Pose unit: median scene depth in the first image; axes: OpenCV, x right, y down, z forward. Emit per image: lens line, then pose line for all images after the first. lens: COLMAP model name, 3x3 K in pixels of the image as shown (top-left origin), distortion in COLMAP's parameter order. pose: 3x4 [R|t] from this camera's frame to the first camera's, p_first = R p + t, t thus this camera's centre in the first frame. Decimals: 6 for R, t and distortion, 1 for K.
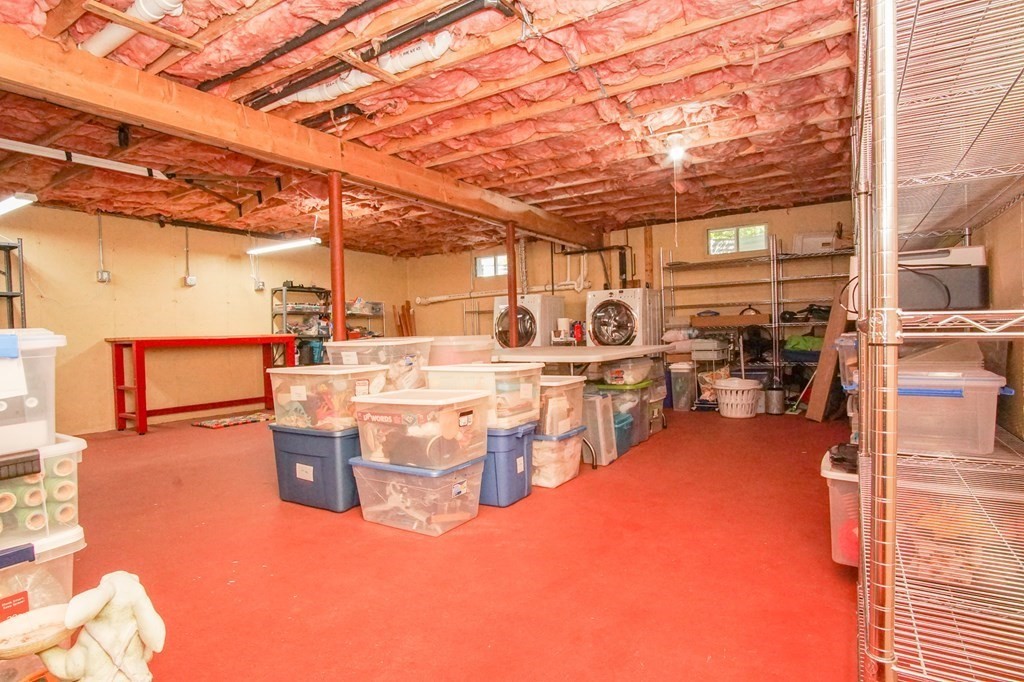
lens RADIAL K [[537.0, 0, 512.2], [0, 537.0, 339.1], [0, 0, 1]] dist [-0.035818, 0.002163]
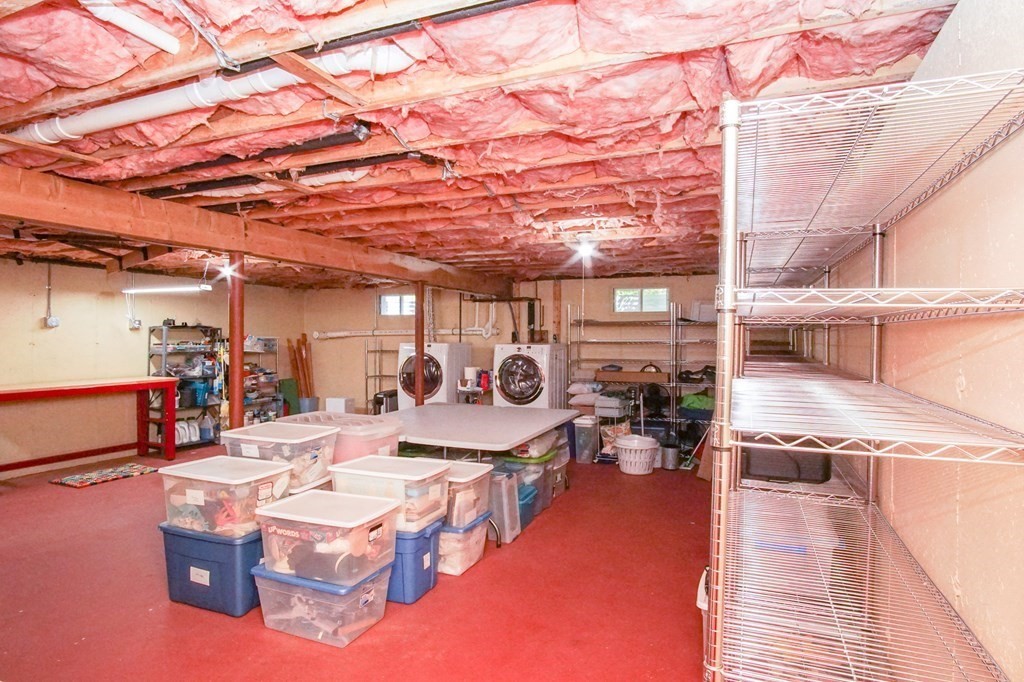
lens RADIAL K [[568.4, 0, 509.9], [0, 568.4, 343.7], [0, 0, 1]] dist [-0.031698, 0.001499]
pose [[0.985321, 0.026699, 0.168611, -0.014631], [-0.028021, 0.999592, 0.005461, -0.126566], [-0.168397, -0.010105, 0.985668, -0.053249]]
